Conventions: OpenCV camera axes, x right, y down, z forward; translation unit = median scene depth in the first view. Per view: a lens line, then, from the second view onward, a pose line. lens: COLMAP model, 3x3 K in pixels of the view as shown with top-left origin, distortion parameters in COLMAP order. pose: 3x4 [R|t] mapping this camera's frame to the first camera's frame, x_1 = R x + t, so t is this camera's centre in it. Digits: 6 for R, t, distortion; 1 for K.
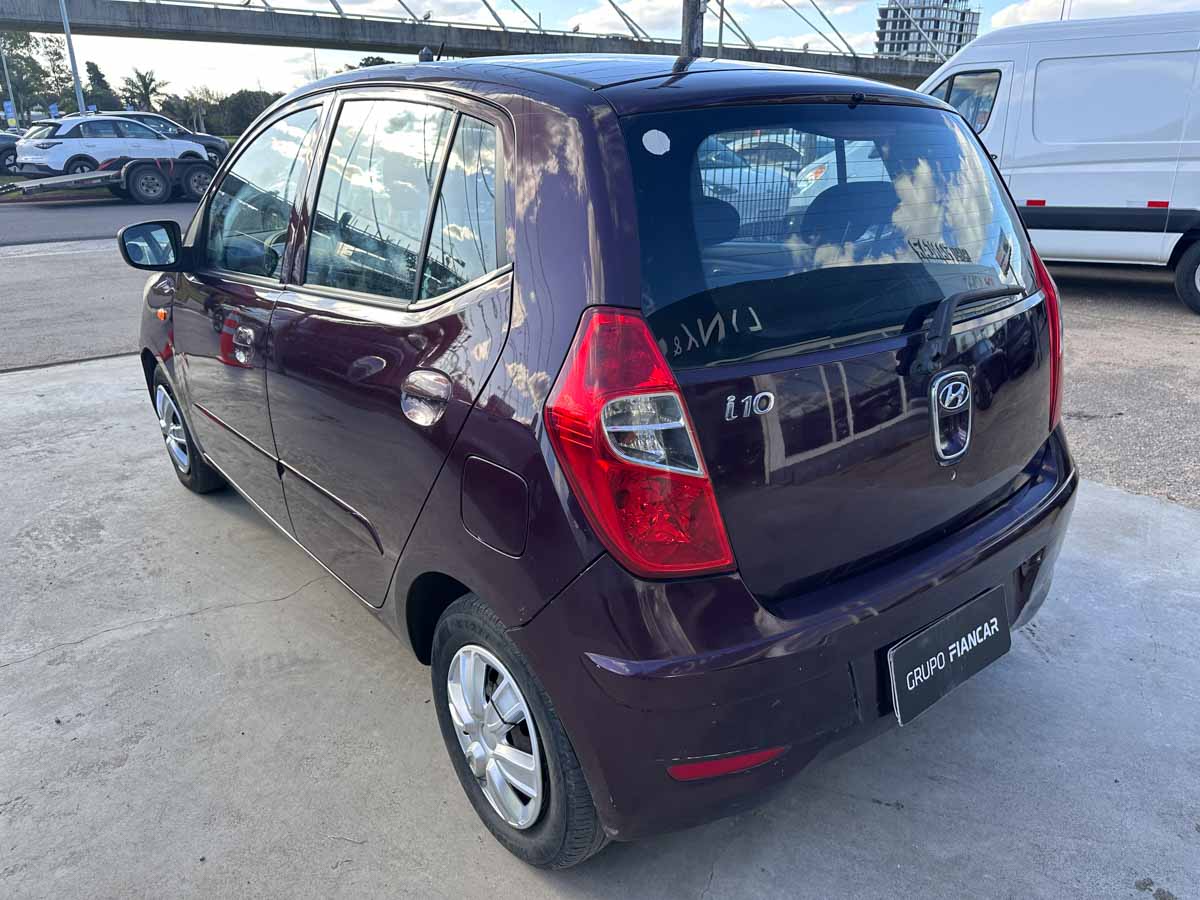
lens RADIAL K [[855.3, 0, 600.0], [0, 855.3, 450.0], [0, 0, 1]] dist [0.036078, -0.045399]
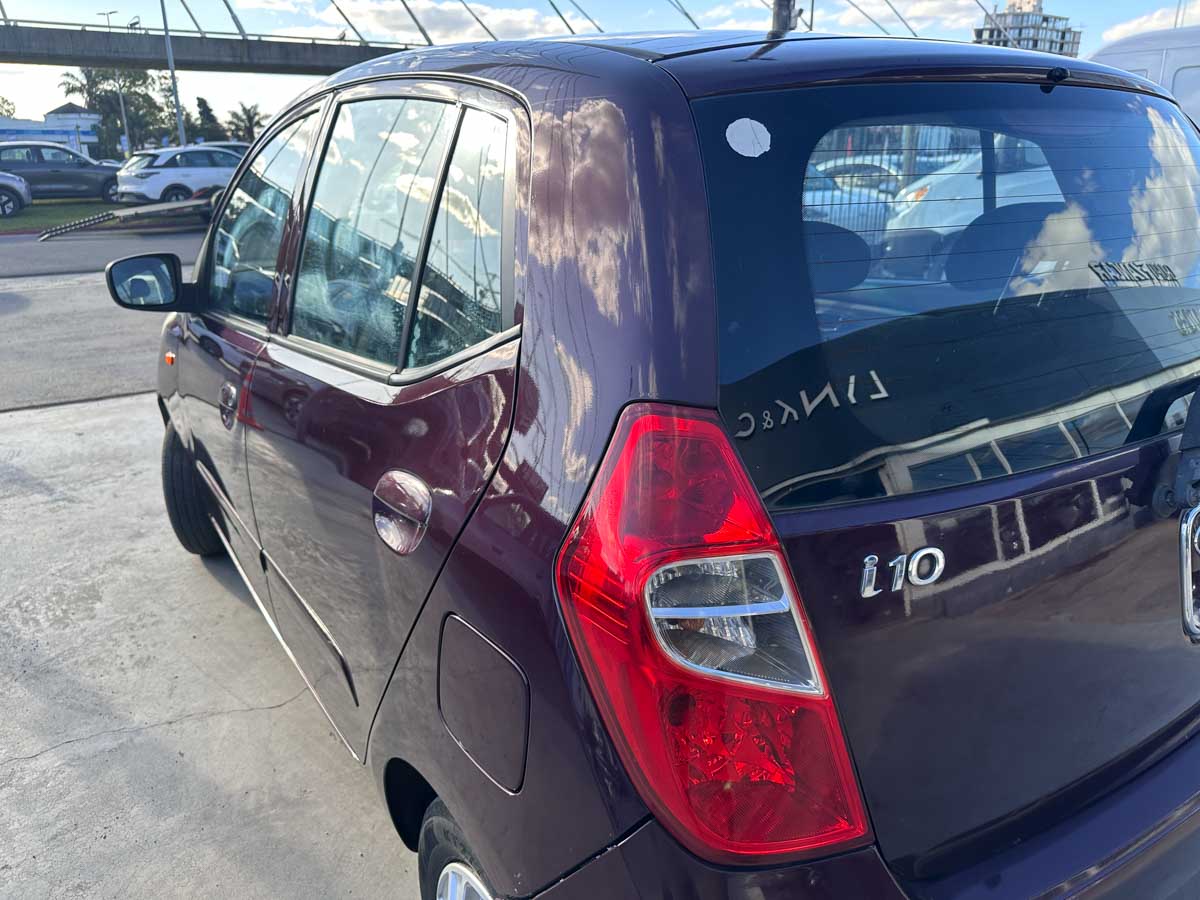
lens RADIAL K [[855.3, 0, 600.0], [0, 855.3, 450.0], [0, 0, 1]] dist [0.036078, -0.045399]
pose [[0.995608, 0.019055, -0.091666, 0.008303], [-0.021549, 0.999422, -0.026298, -0.047118], [0.091112, 0.028158, 0.995443, 0.158794]]
